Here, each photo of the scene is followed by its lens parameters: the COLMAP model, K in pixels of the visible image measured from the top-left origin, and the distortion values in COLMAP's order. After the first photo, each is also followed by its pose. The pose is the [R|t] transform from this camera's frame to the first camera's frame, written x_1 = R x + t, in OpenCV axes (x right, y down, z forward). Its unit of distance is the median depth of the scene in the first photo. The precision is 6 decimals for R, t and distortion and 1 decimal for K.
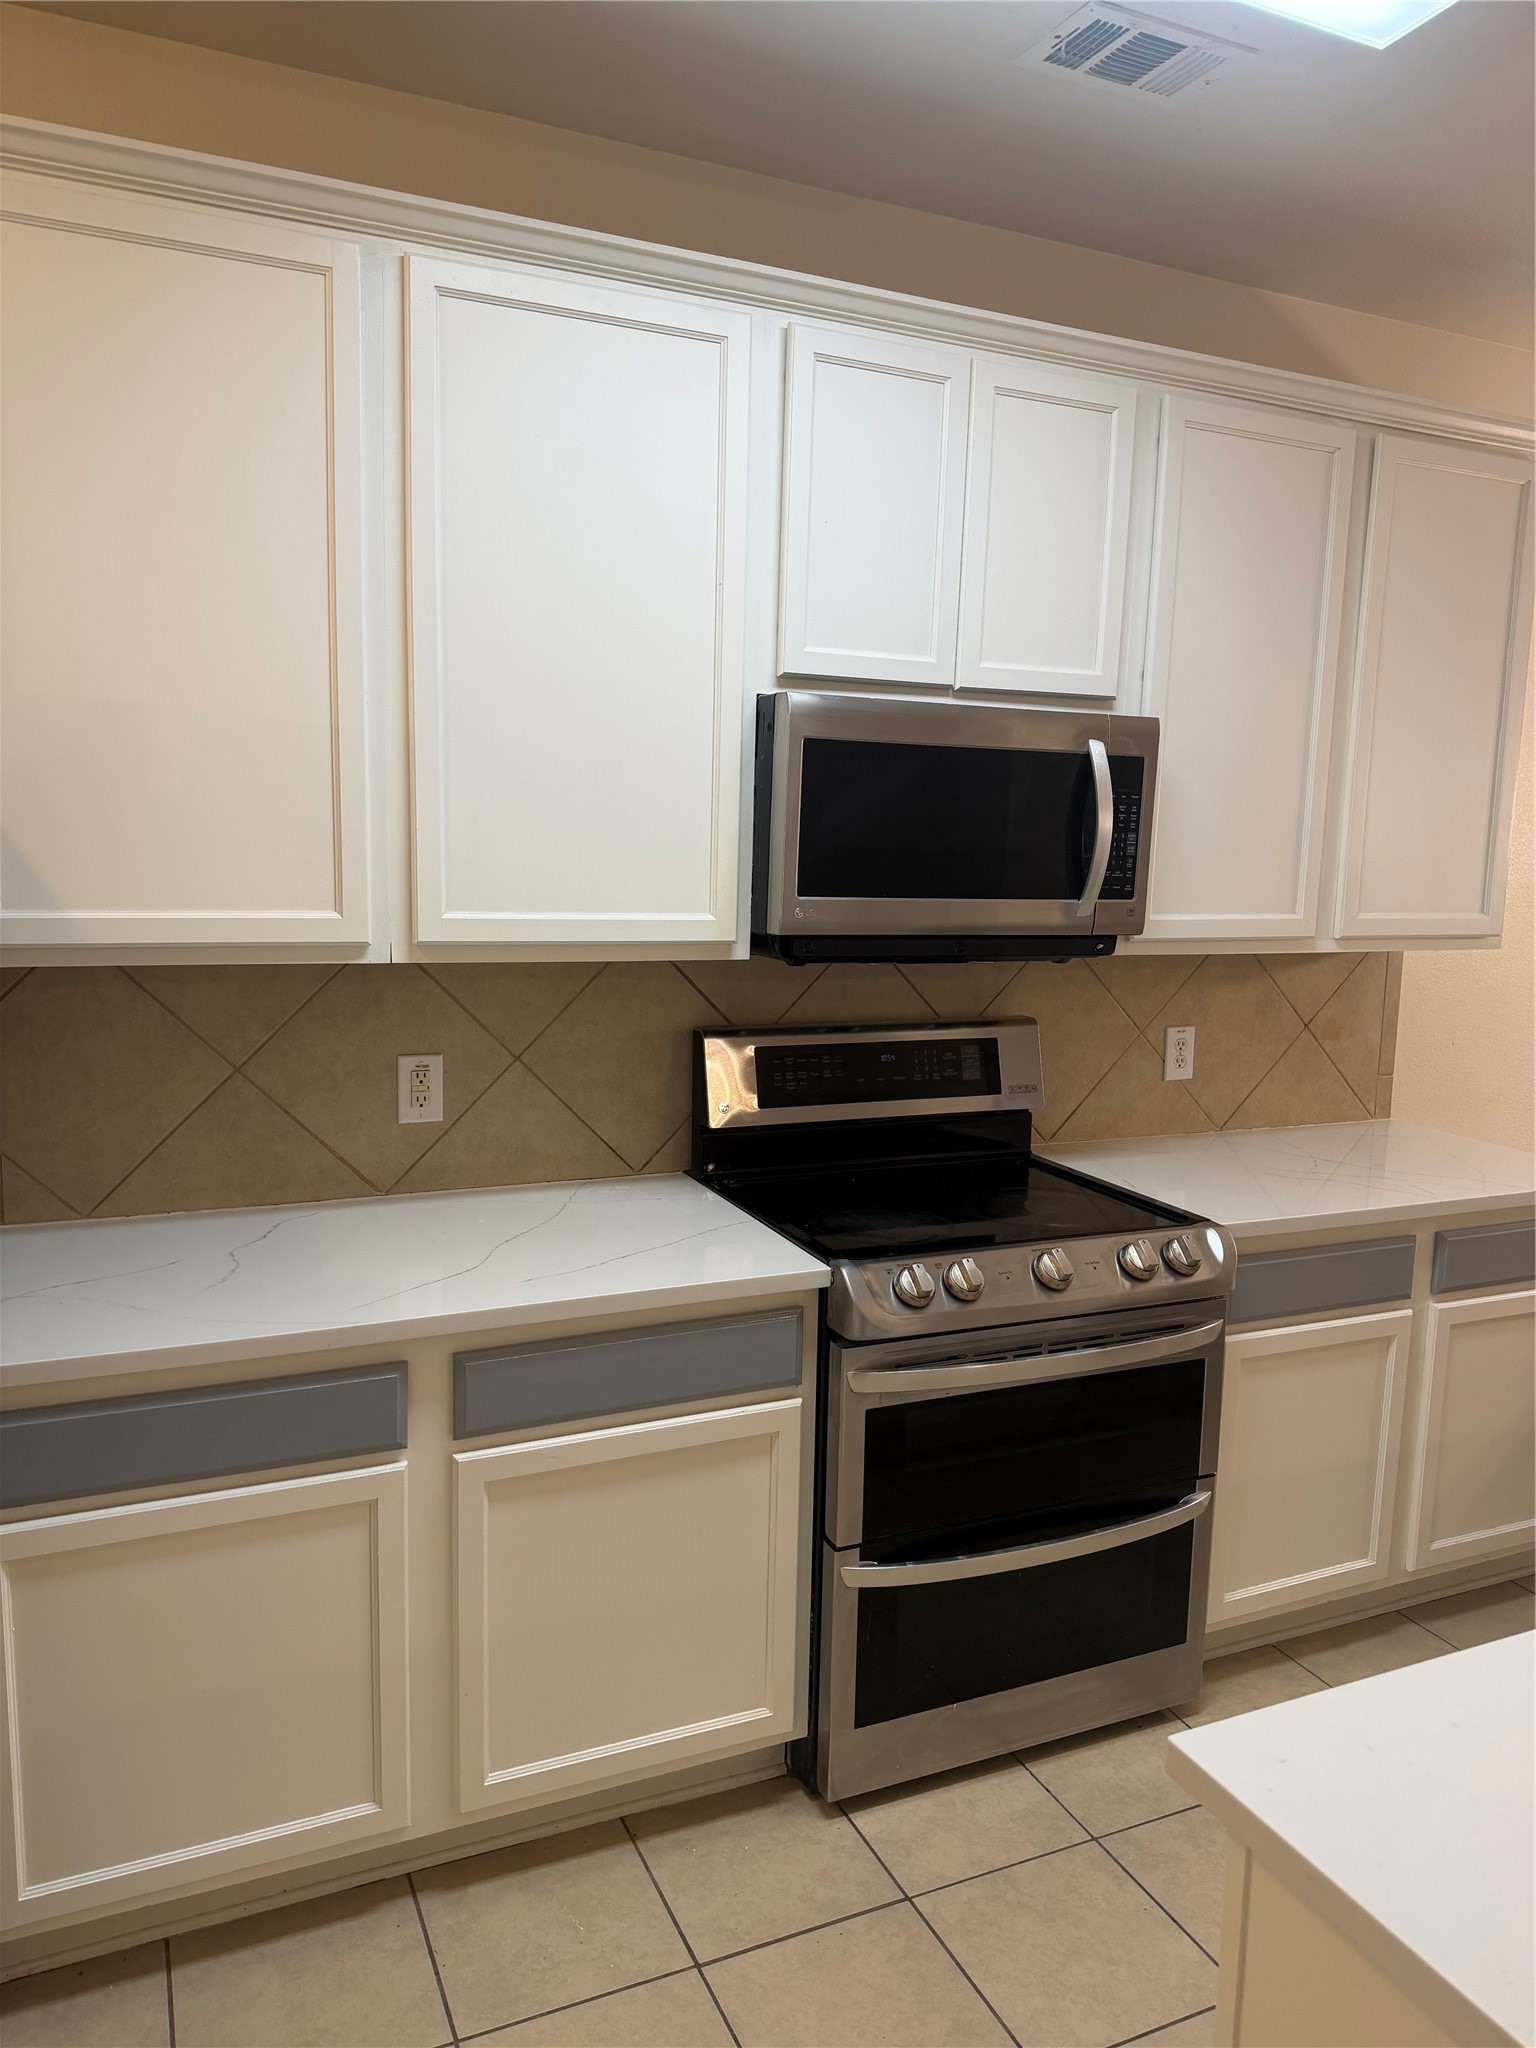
lens RADIAL K [[1454.5, 0, 759.6], [0, 1454.5, 1022.3], [0, 0, 1]] dist [0.055860, -0.026063]
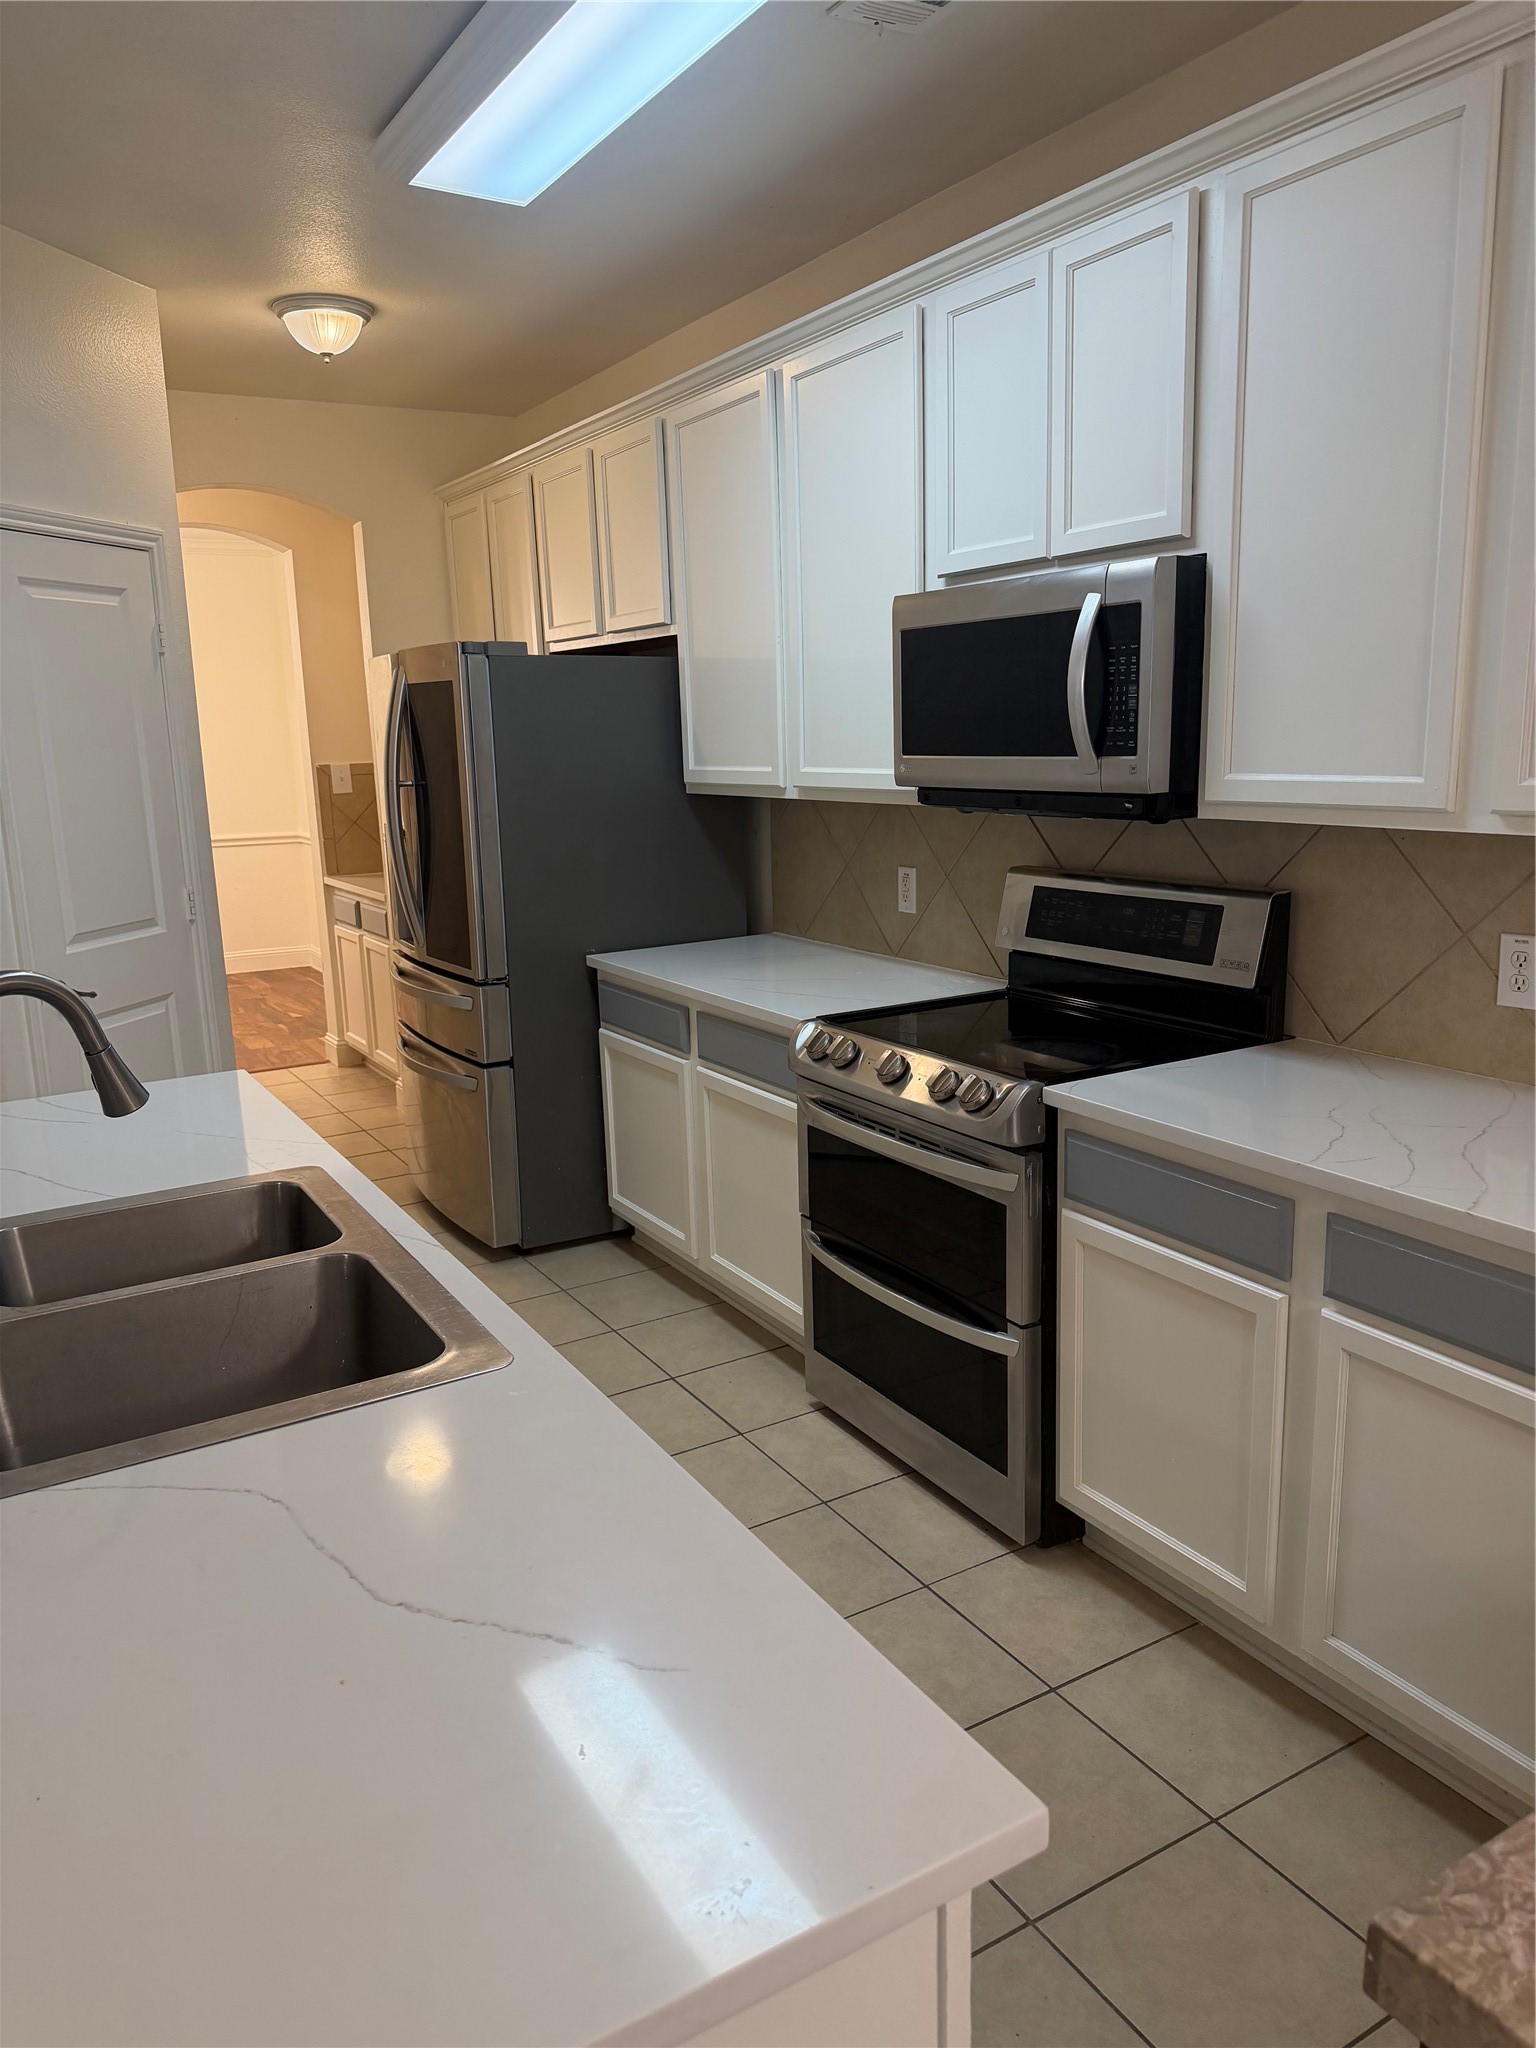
lens RADIAL K [[1454.5, 0, 758.3], [0, 1454.5, 1026.0], [0, 0, 1]] dist [0.055860, -0.026063]
pose [[0.093474, 0.169215, -0.981137, 1.207070], [-0.097144, 0.982299, 0.160160, -0.040379], [0.990871, 0.080341, 0.108257, 0.672194]]
